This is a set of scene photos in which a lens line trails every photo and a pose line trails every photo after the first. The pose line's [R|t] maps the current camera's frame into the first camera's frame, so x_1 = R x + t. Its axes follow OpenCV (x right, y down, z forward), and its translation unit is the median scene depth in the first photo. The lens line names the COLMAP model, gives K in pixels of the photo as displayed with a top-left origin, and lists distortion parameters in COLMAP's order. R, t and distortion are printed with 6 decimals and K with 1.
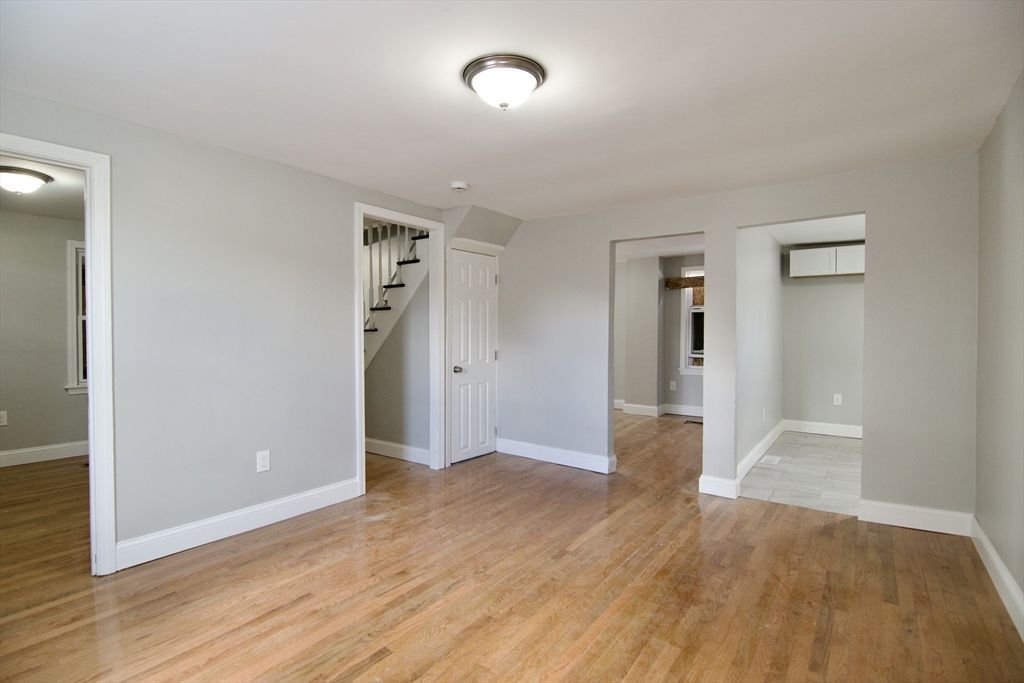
lens RADIAL K [[506.4, 0, 498.9], [0, 506.4, 335.6], [0, 0, 1]] dist [-0.028893, -0.000440]
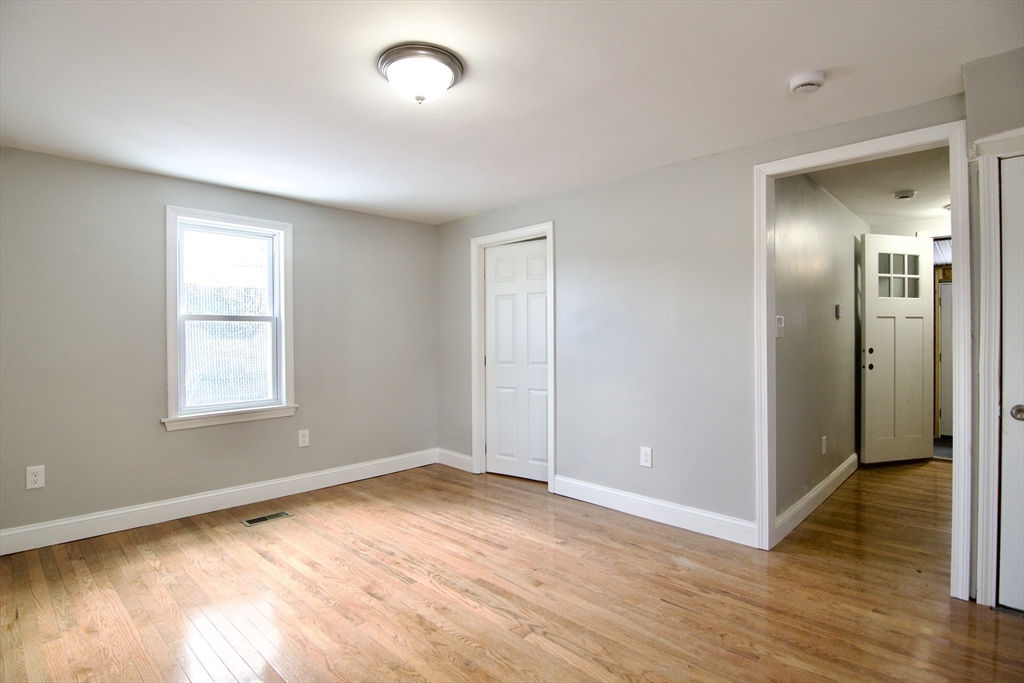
lens RADIAL K [[500.1, 0, 510.1], [0, 500.1, 339.6], [0, 0, 1]] dist [-0.000939, -0.010922]
pose [[-0.123544, 0.005323, -0.992325, 0.781635], [-0.003733, 0.999976, 0.005829, -0.002036], [0.992332, 0.004424, -0.123521, 1.082890]]
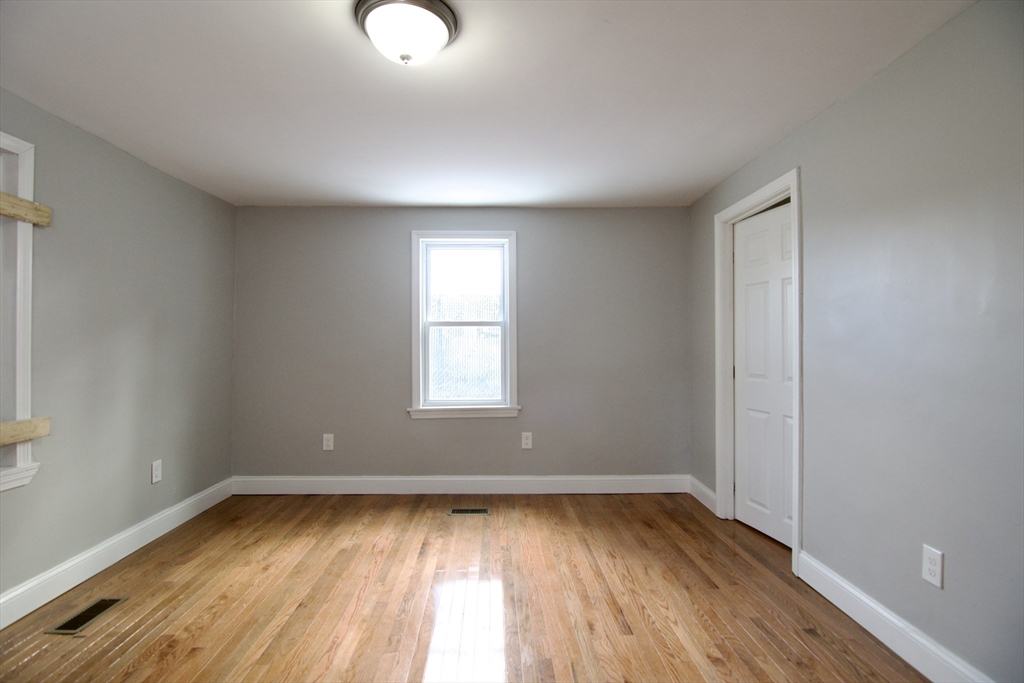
lens RADIAL K [[491.6, 0, 512.5], [0, 491.6, 338.1], [0, 0, 1]] dist [-0.000482, -0.011568]
pose [[-0.774717, -0.003546, -0.632298, 0.314459], [-0.003664, 0.999993, -0.001118, -0.005028], [0.632298, 0.001450, -0.774724, 1.441719]]
